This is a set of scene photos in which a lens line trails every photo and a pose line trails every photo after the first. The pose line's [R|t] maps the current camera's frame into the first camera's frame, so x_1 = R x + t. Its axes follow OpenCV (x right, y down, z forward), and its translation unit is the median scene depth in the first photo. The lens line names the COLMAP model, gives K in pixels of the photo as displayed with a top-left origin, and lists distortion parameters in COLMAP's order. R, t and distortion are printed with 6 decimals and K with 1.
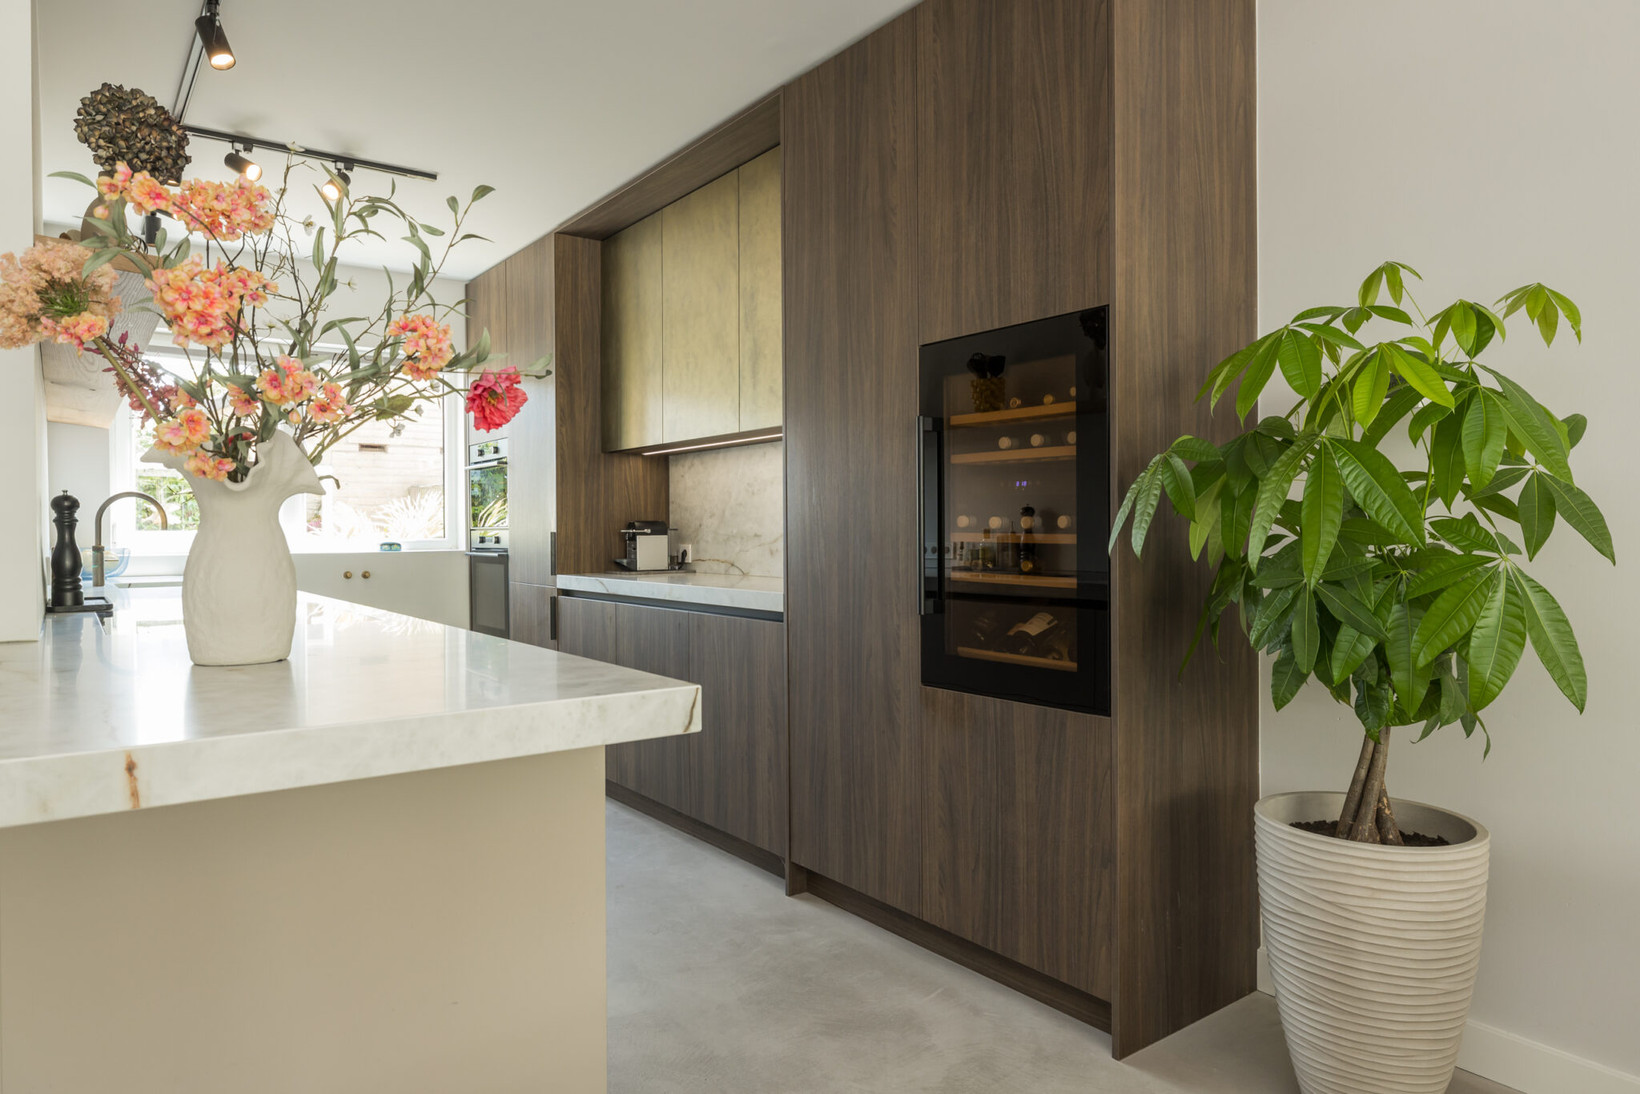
lens RADIAL K [[972.9, 0, 782.4], [0, 972.9, 534.9], [0, 0, 1]] dist [-0.007507, 0.005842]
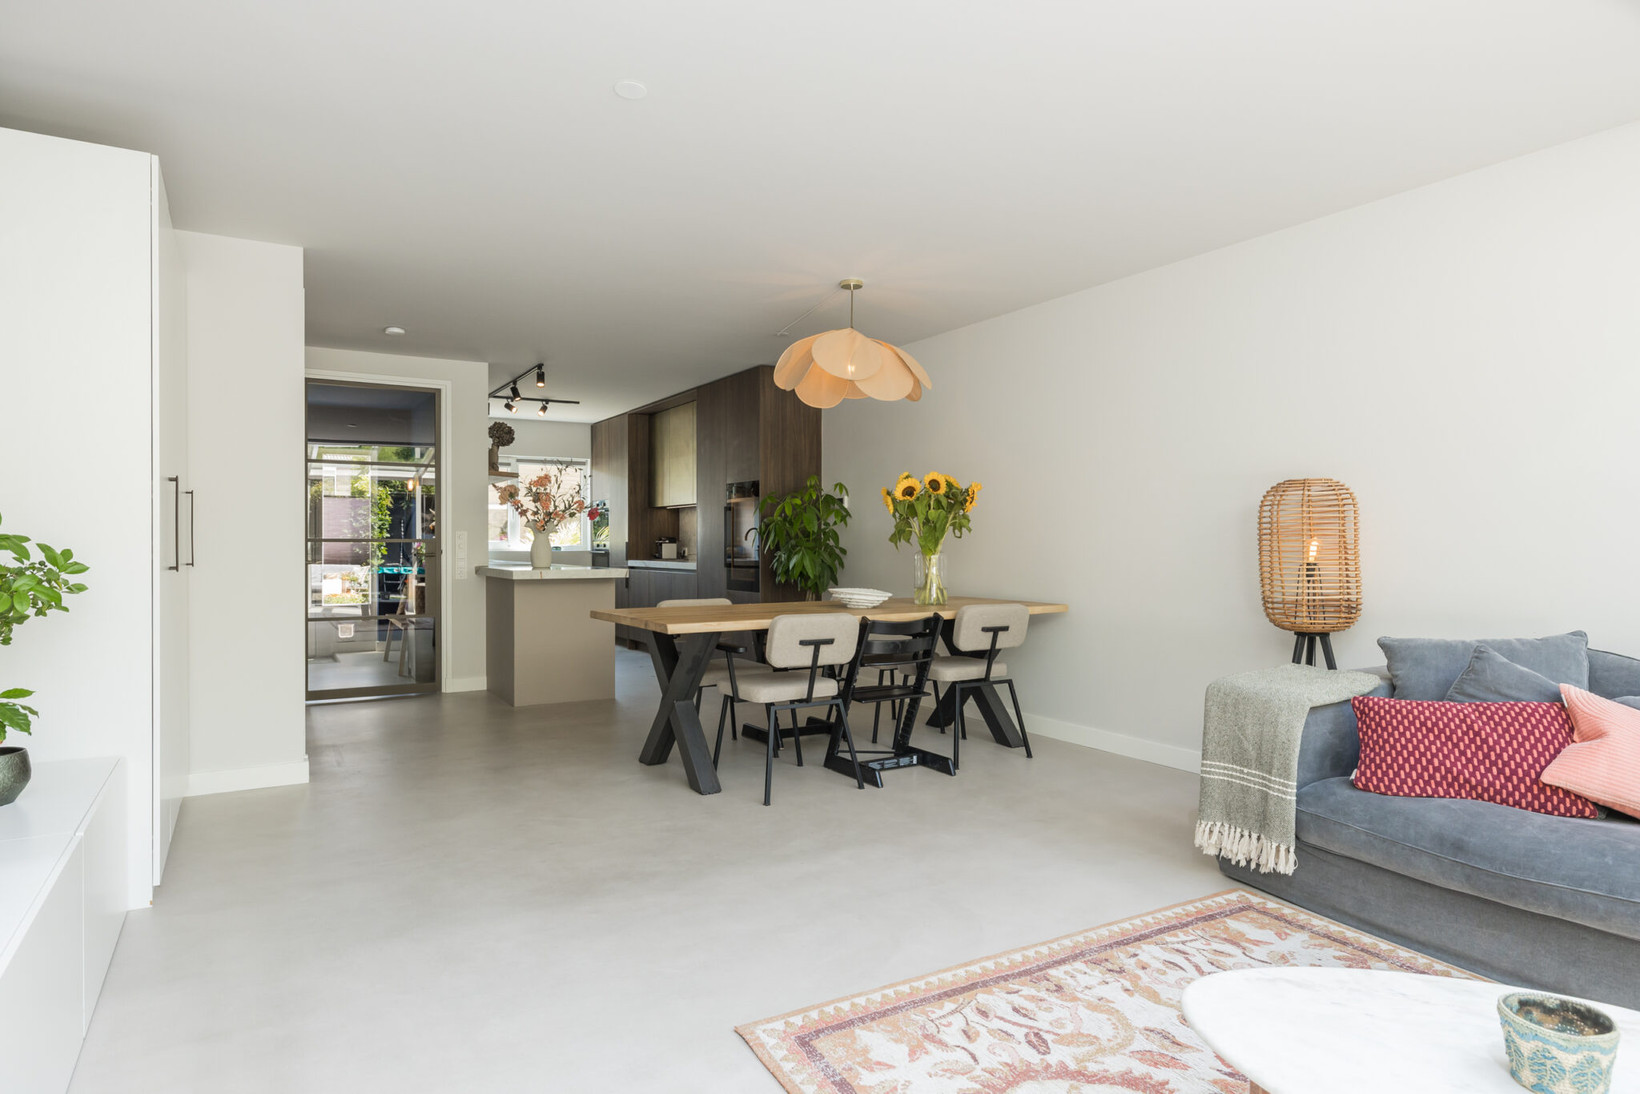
lens RADIAL K [[1041.0, 0, 854.2], [0, 1041.0, 544.5], [0, 0, 1]] dist [-0.009615, -0.000538]
pose [[0.997259, 0.006564, -0.073700, 0.699064], [-0.006904, 0.999967, -0.004354, 0.015213], [0.073669, 0.004850, 0.997271, -2.053648]]
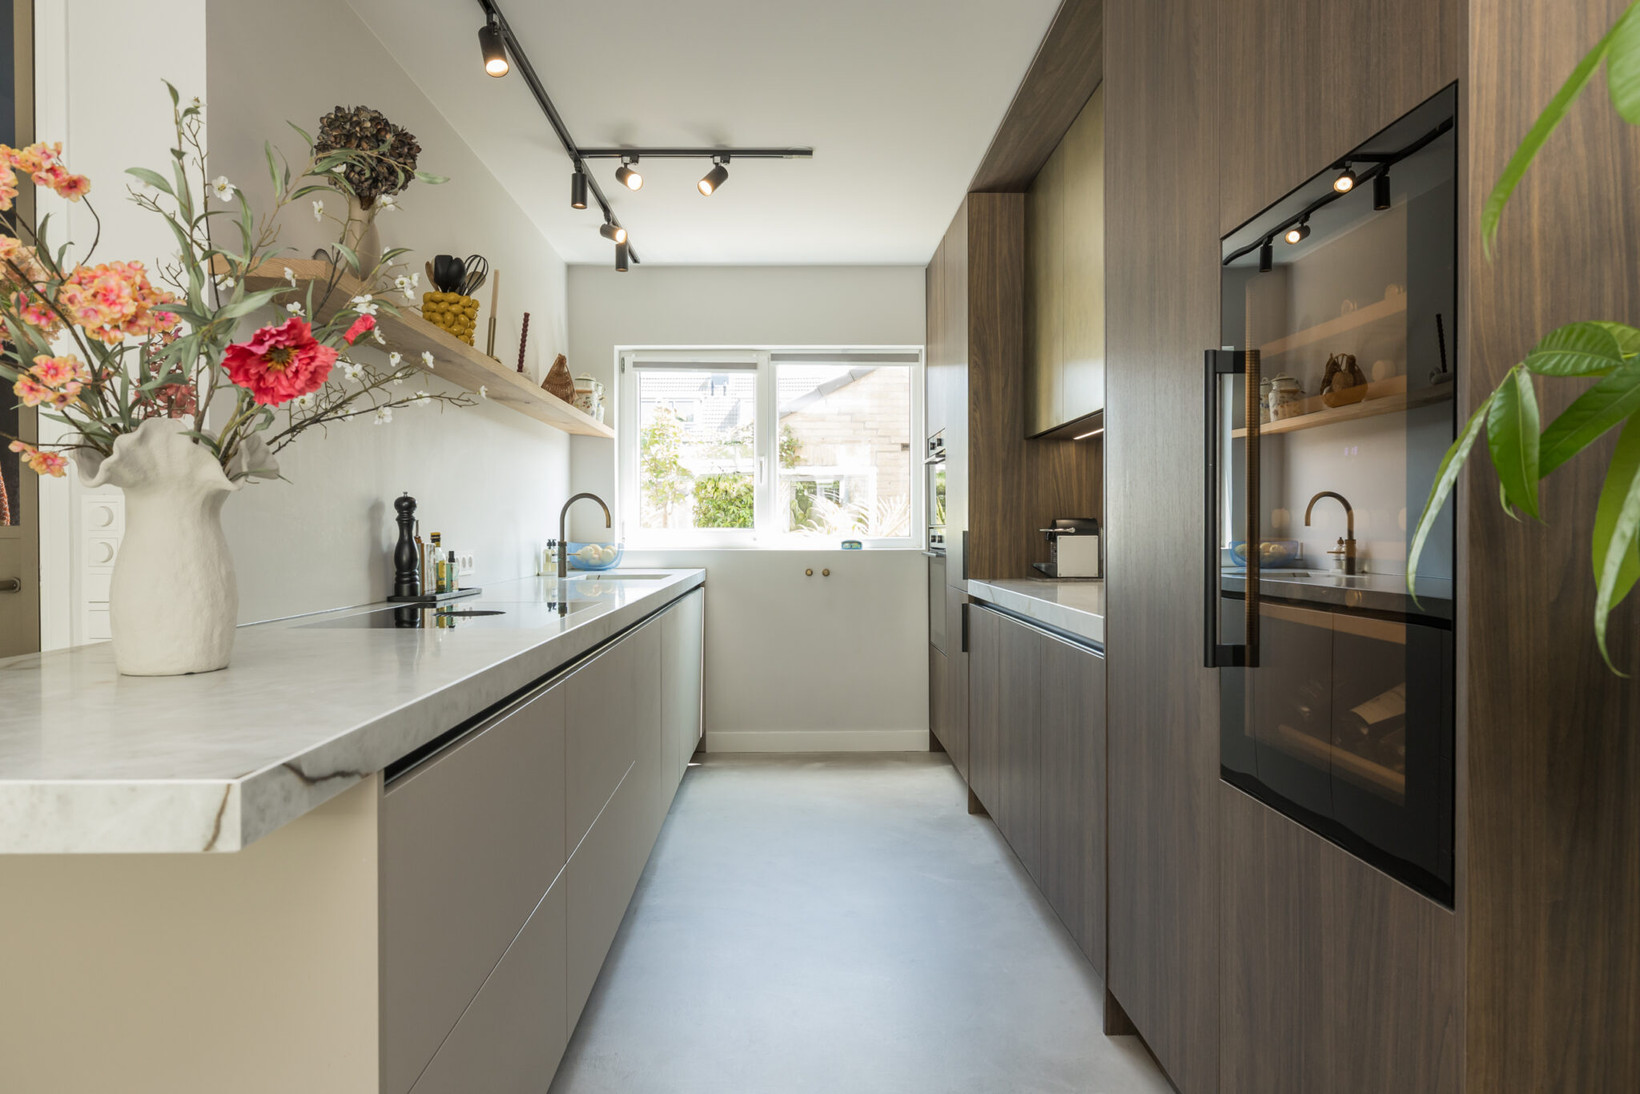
lens RADIAL K [[972.9, 0, 864.1], [0, 972.9, 537.3], [0, 0, 1]] dist [-0.007507, 0.005842]
pose [[0.830877, 0.008374, -0.556394, 0.258197], [-0.005333, 0.999961, 0.007085, -0.004101], [0.556431, -0.002920, 0.830889, 0.300451]]
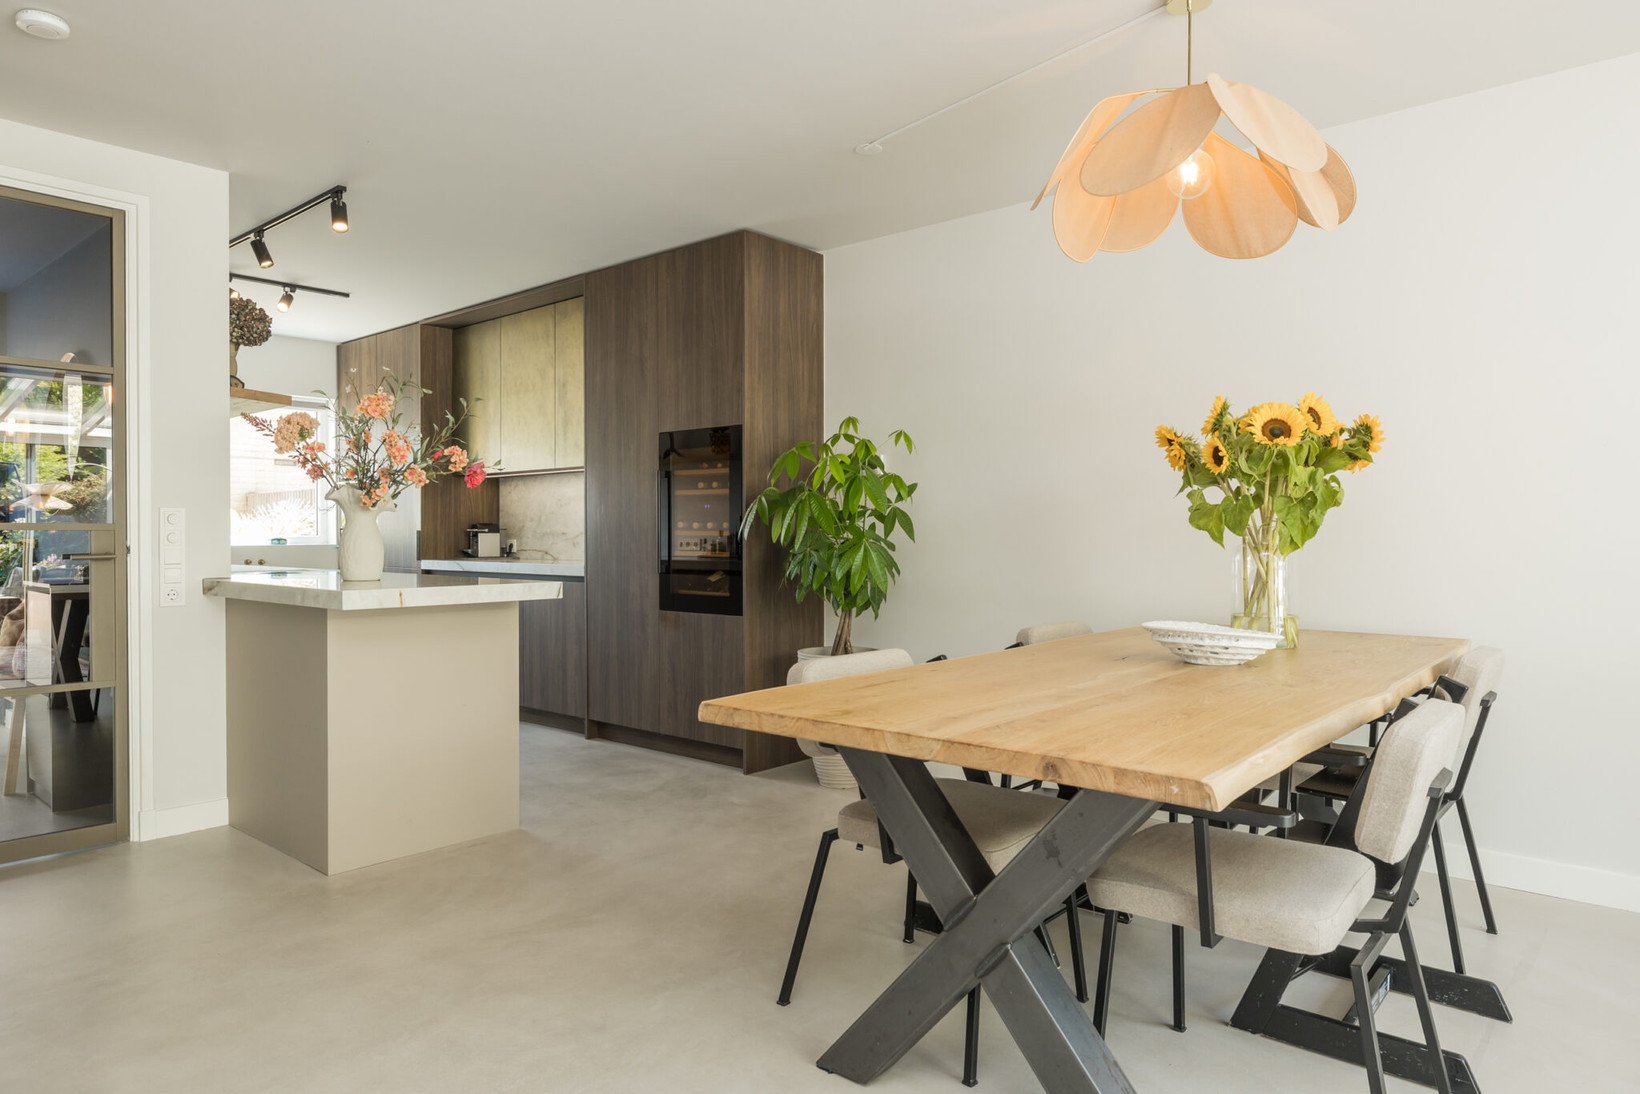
lens RADIAL K [[1042.8, 0, 810.2], [0, 1042.8, 543.5], [0, 0, 1]] dist [0.004994, -0.002939]
pose [[0.973700, 0.003070, 0.227815, -0.031144], [-0.003725, 0.999990, 0.002449, 0.014783], [-0.227806, -0.003233, 0.973701, -0.916217]]
